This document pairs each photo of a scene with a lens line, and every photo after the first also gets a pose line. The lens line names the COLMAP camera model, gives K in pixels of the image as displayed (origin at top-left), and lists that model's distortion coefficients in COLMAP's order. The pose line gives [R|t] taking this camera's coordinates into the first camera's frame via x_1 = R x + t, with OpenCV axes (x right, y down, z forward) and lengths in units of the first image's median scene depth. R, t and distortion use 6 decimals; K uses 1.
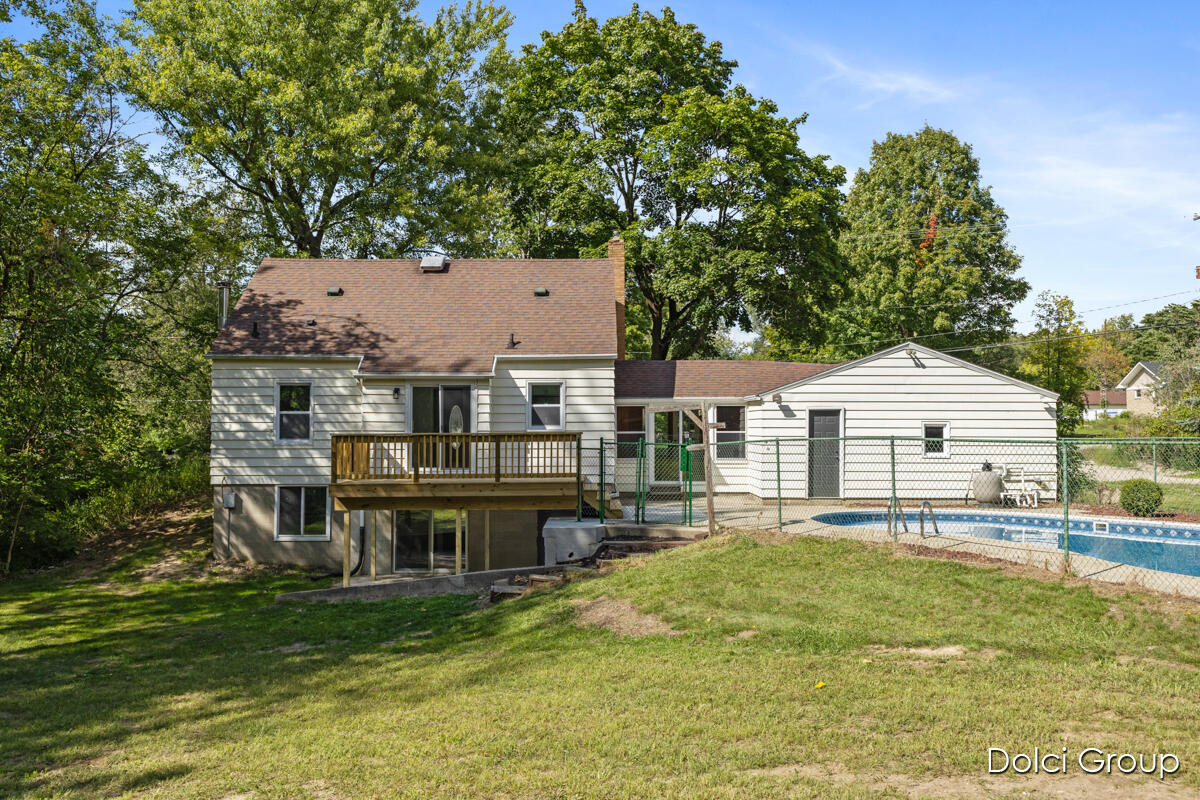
lens RADIAL K [[964.9, 0, 600.0], [0, 964.9, 400.0], [0, 0, 1]] dist [0.005658, -0.028822]
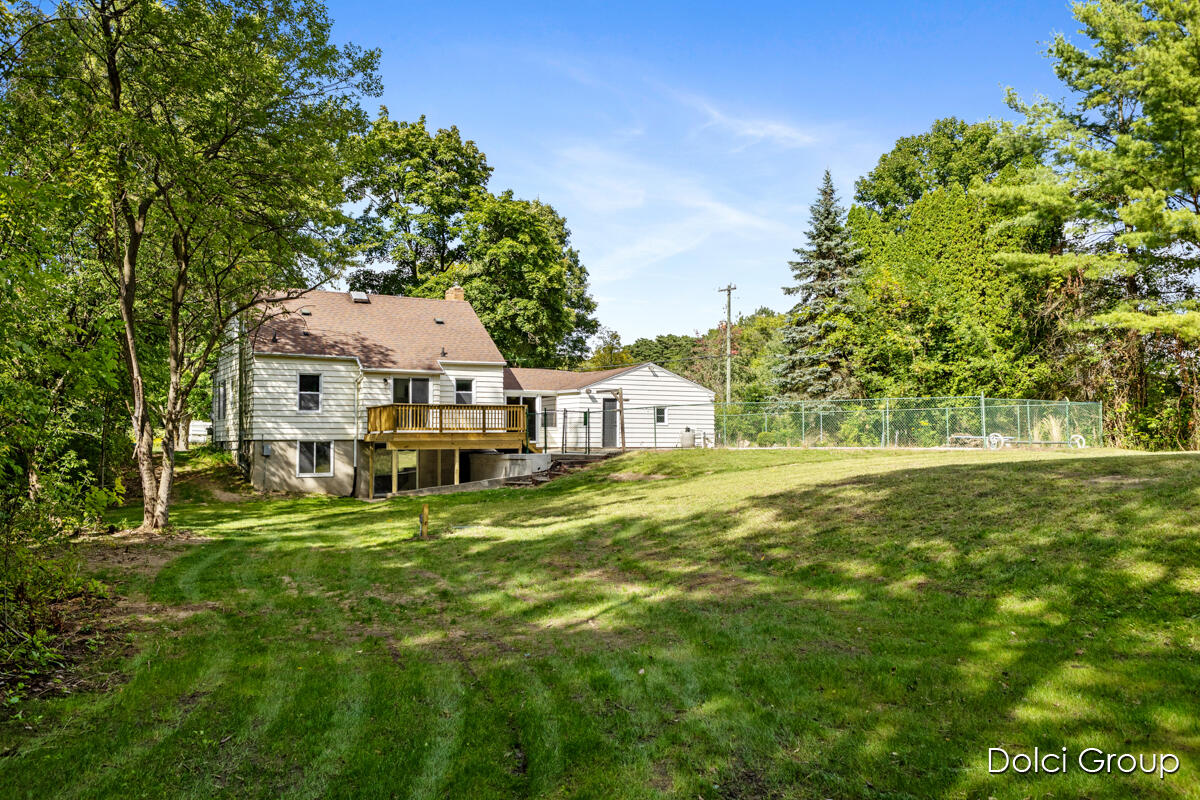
lens RADIAL K [[964.9, 0, 600.0], [0, 964.9, 400.0], [0, 0, 1]] dist [0.005658, -0.028822]
pose [[0.862370, 0.019959, 0.505885, -0.689962], [-0.012307, 0.999754, -0.018466, 0.046622], [-0.506129, 0.009698, 0.862403, -0.536568]]
